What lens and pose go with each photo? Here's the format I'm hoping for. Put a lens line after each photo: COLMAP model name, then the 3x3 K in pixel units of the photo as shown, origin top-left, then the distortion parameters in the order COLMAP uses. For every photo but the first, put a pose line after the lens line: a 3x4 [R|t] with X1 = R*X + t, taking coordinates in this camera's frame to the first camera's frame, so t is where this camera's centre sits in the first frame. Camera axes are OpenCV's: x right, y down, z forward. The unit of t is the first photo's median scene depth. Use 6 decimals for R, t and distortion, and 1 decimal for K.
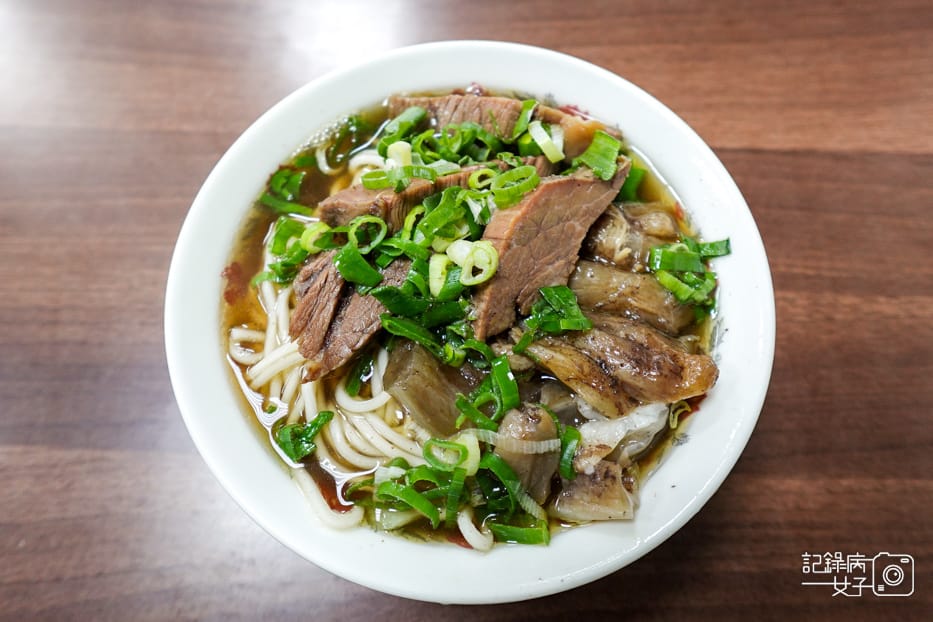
lens RADIAL K [[528.8, 0, 466.5], [0, 528.8, 311.0], [0, 0, 1]] dist [-0.001356, -0.001924]
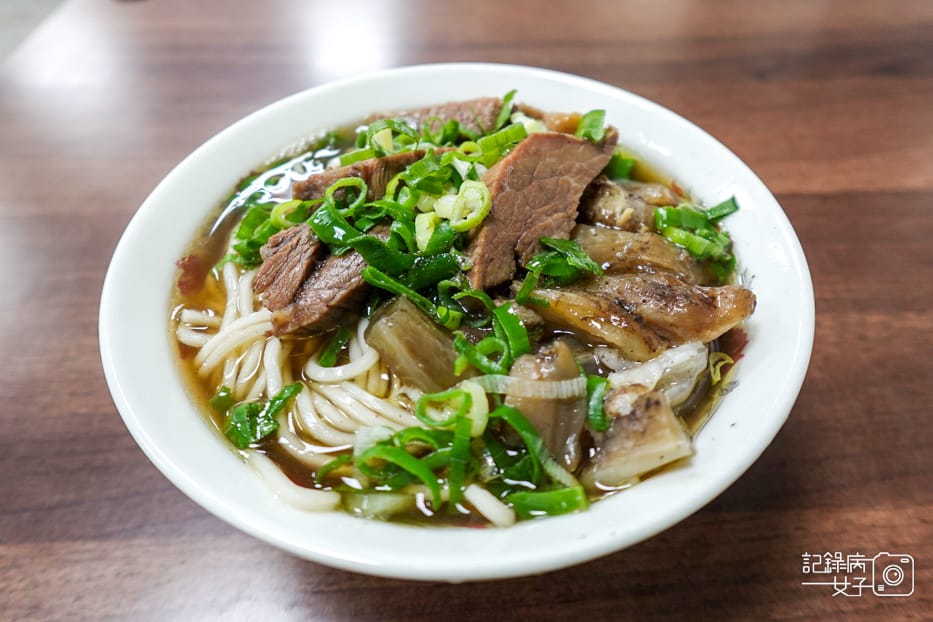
lens RADIAL K [[575.6, 0, 479.1], [0, 575.6, 309.0], [0, 0, 1]] dist [0.000377, -0.001722]
pose [[0.996834, -0.058179, 0.054189, -0.023116], [0.072725, 0.942656, -0.325746, 0.371456], [-0.032130, 0.328656, 0.943903, 0.120213]]
